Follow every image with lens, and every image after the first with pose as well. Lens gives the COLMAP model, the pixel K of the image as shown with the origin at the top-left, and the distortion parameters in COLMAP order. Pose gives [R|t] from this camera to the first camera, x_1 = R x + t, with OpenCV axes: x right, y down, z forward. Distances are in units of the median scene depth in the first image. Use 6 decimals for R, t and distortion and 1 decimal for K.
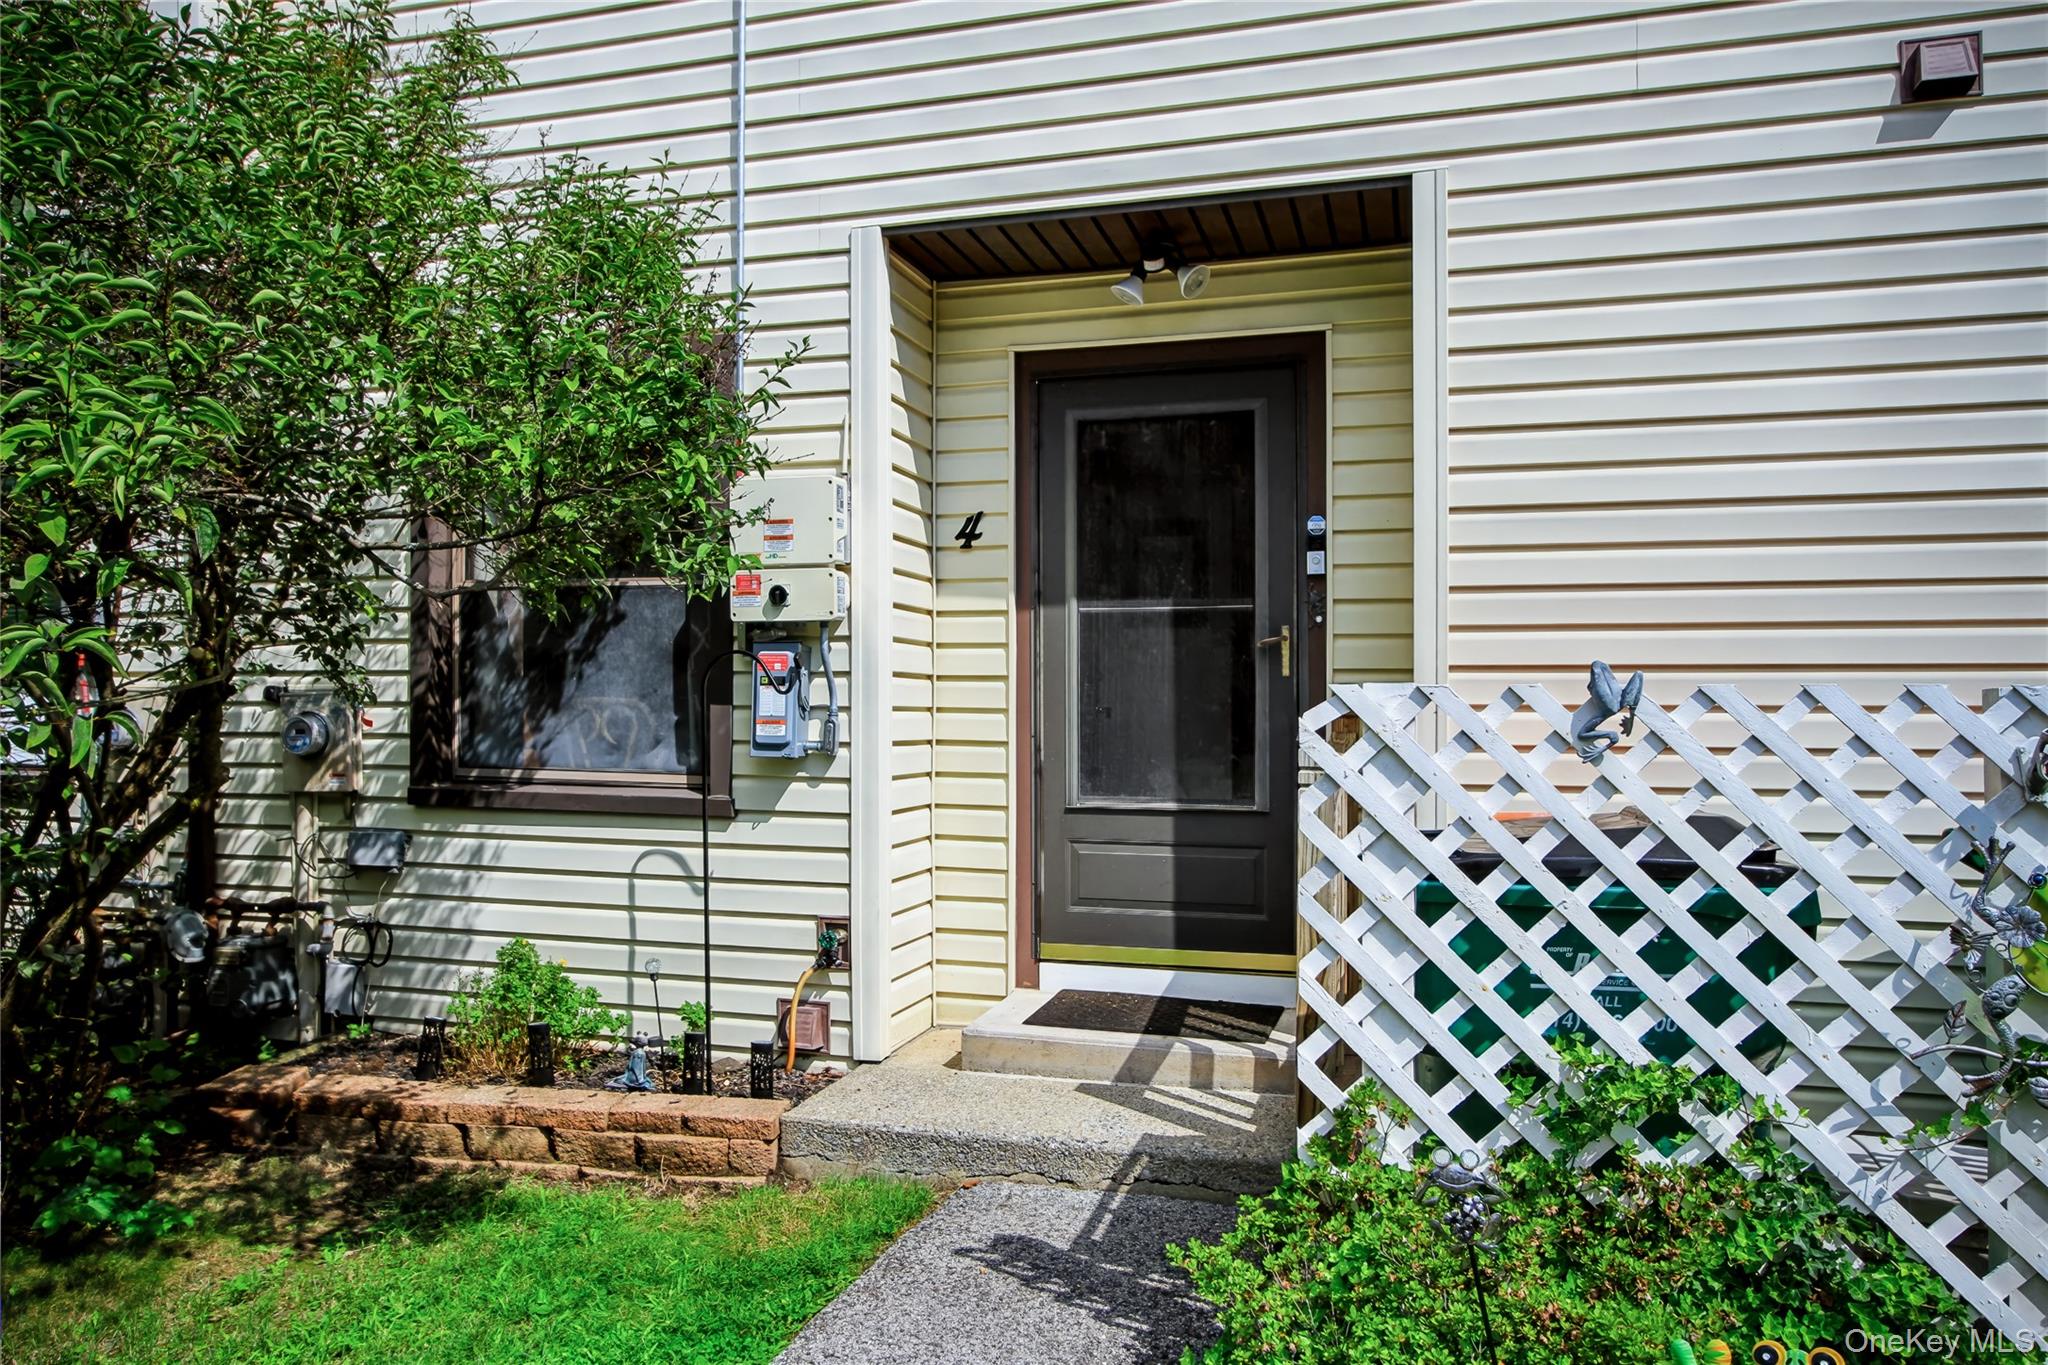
lens RADIAL K [[1478.7, 0, 1024.0], [0, 1478.7, 682.5], [0, 0, 1]] dist [0.008977, 0.005966]
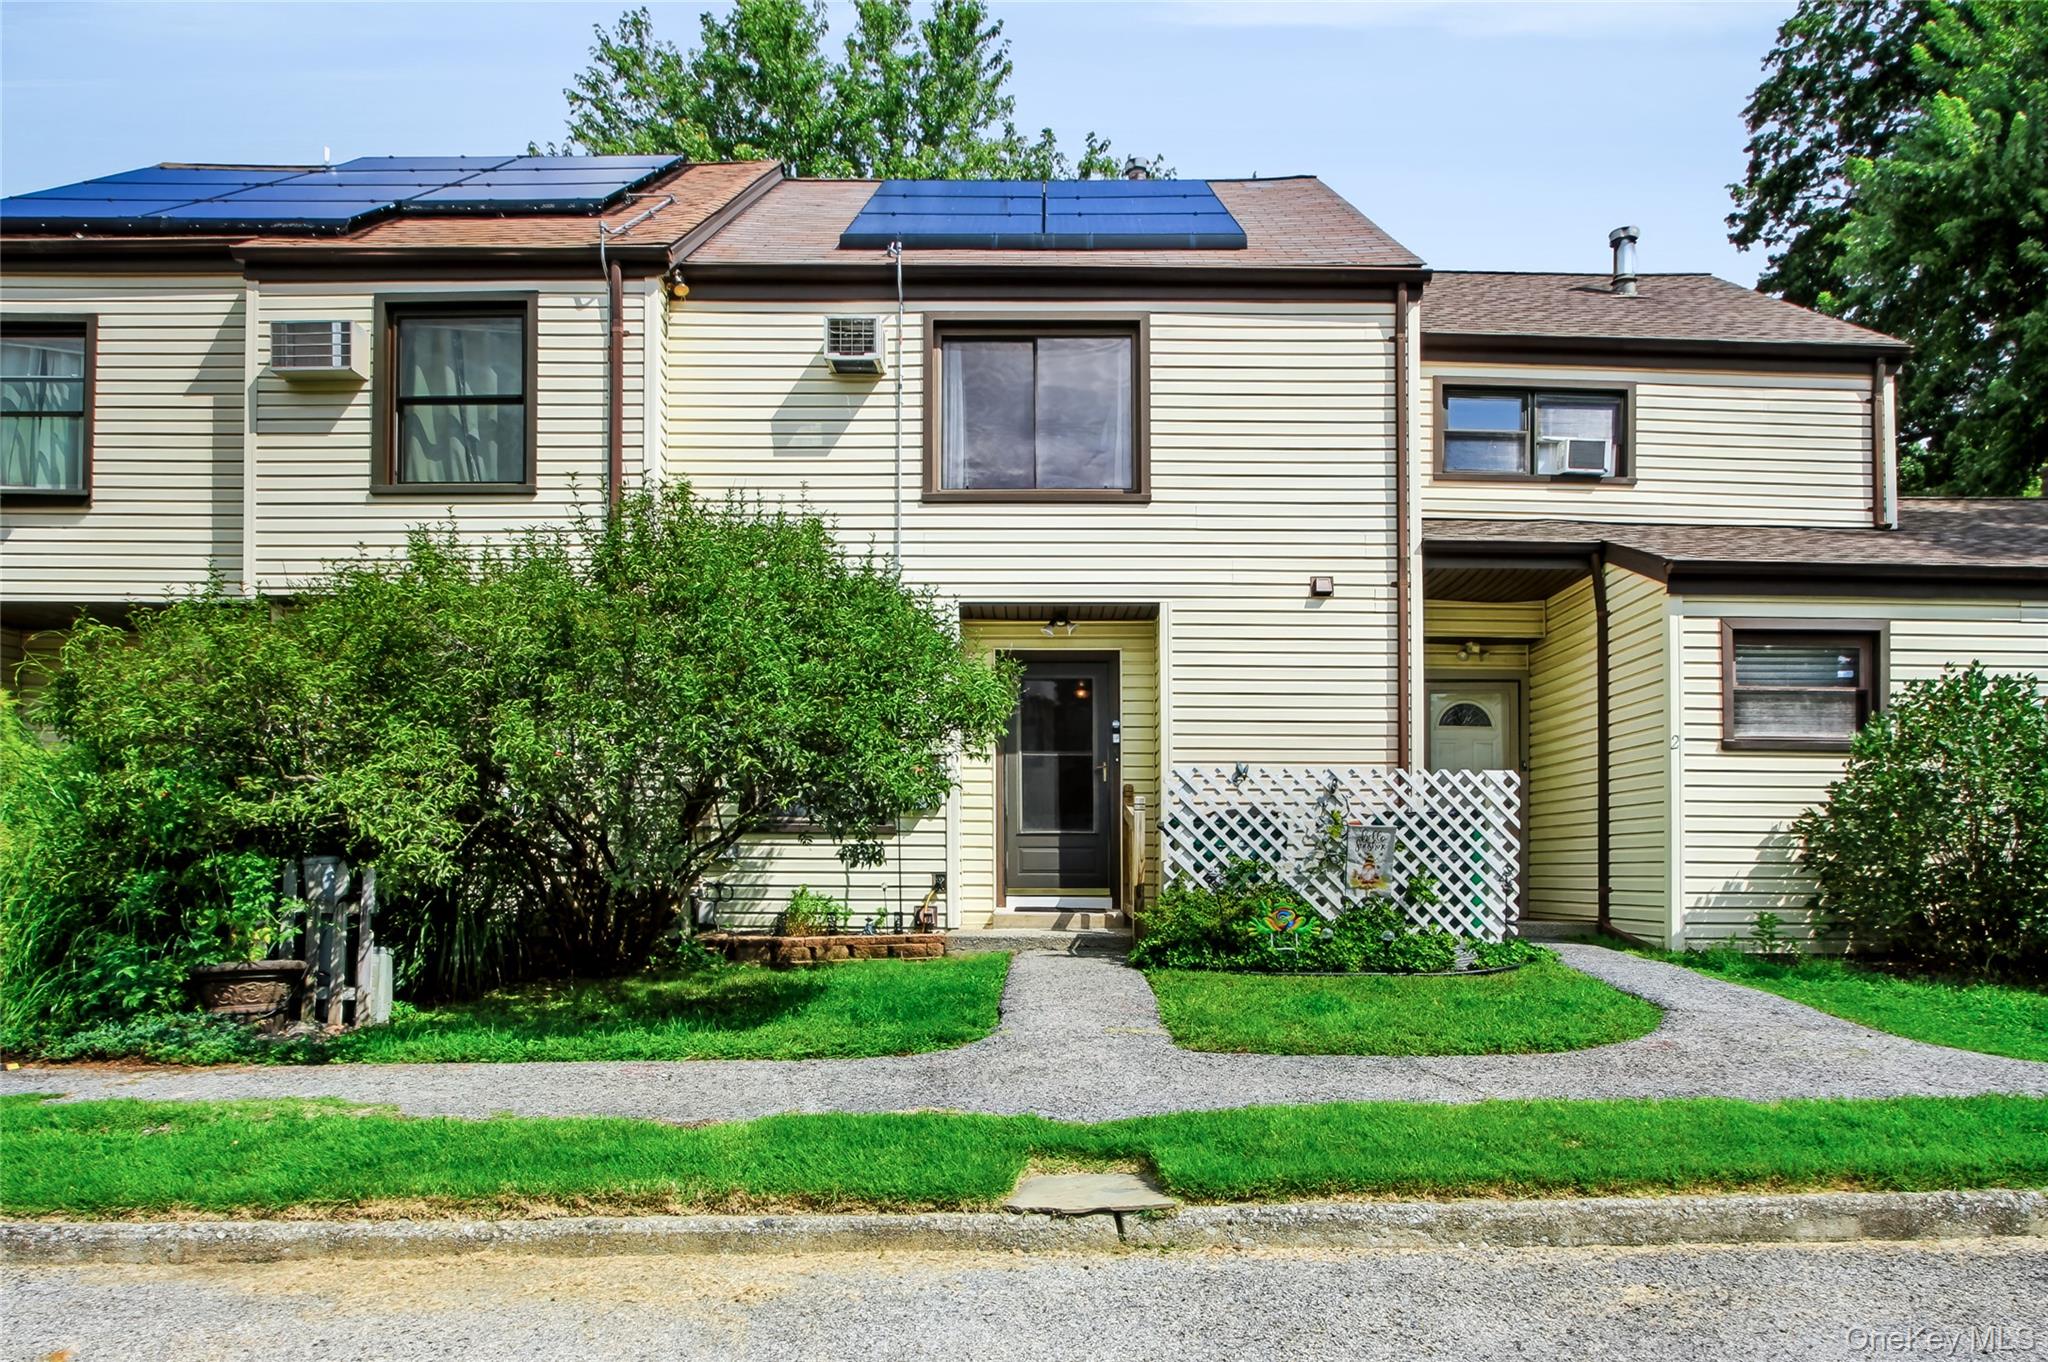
lens RADIAL K [[944.2, 0, 1048.2], [0, 944.2, 744.6], [0, 0, 1]] dist [-0.003272, 0.000349]
pose [[0.972892, 0.025291, 0.229872, -0.378261], [-0.007386, 0.996893, -0.078418, 0.076976], [-0.231141, 0.074594, 0.970057, -0.737208]]
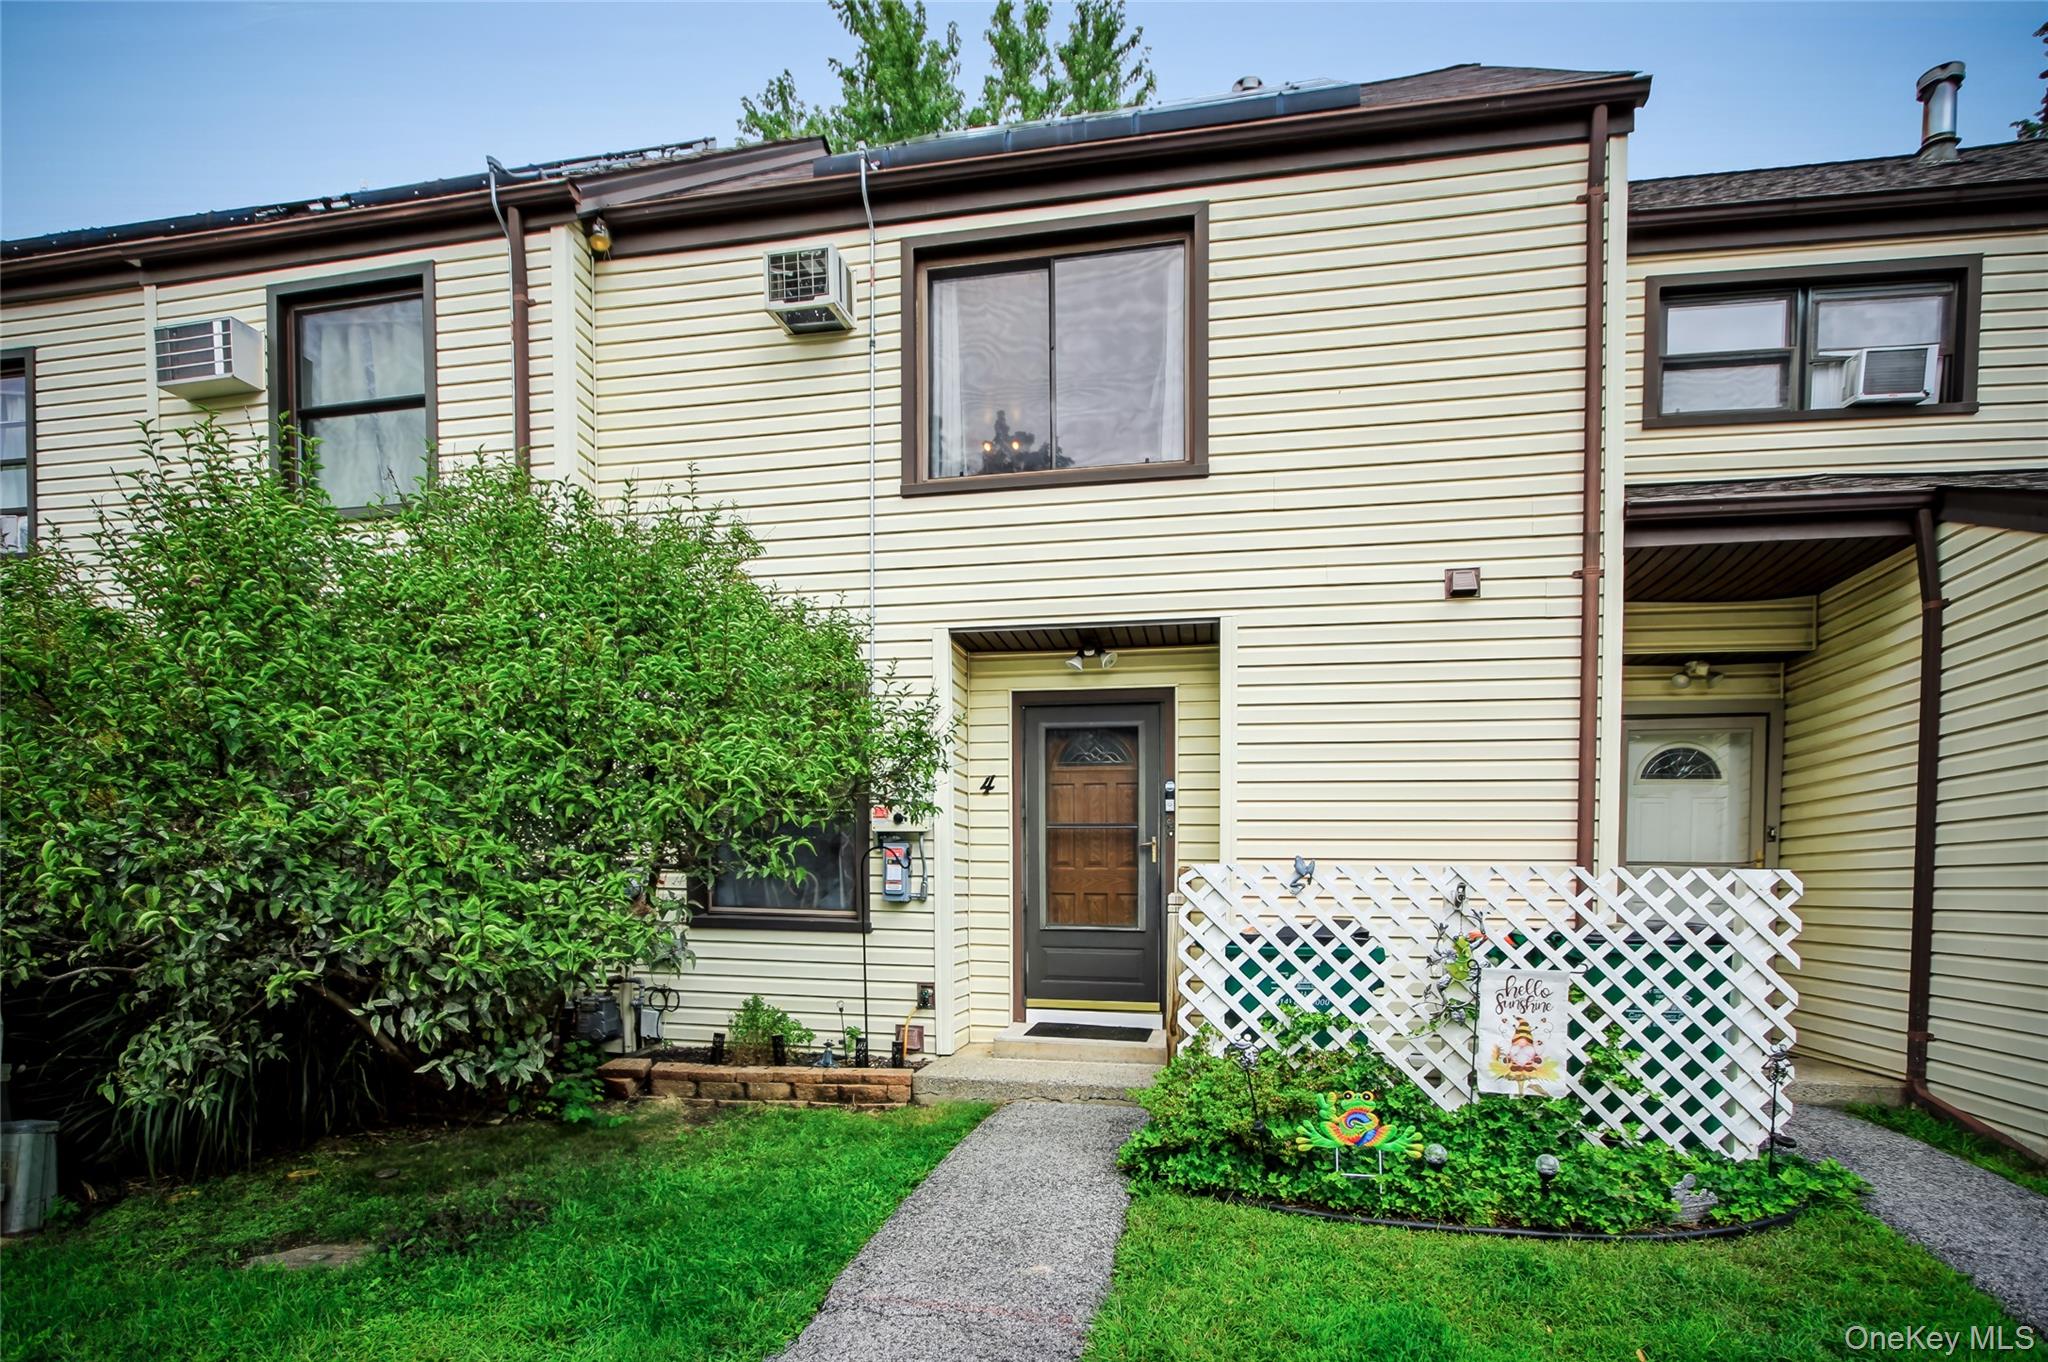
lens RADIAL K [[967.2, 0, 1006.7], [0, 967.2, 852.6], [0, 0, 1]] dist [-0.000818, -0.001678]
pose [[0.998561, 0.011583, 0.052354, -0.105635], [-0.010769, 0.999817, -0.015811, 0.006713], [-0.052527, 0.015224, 0.998503, -0.336602]]
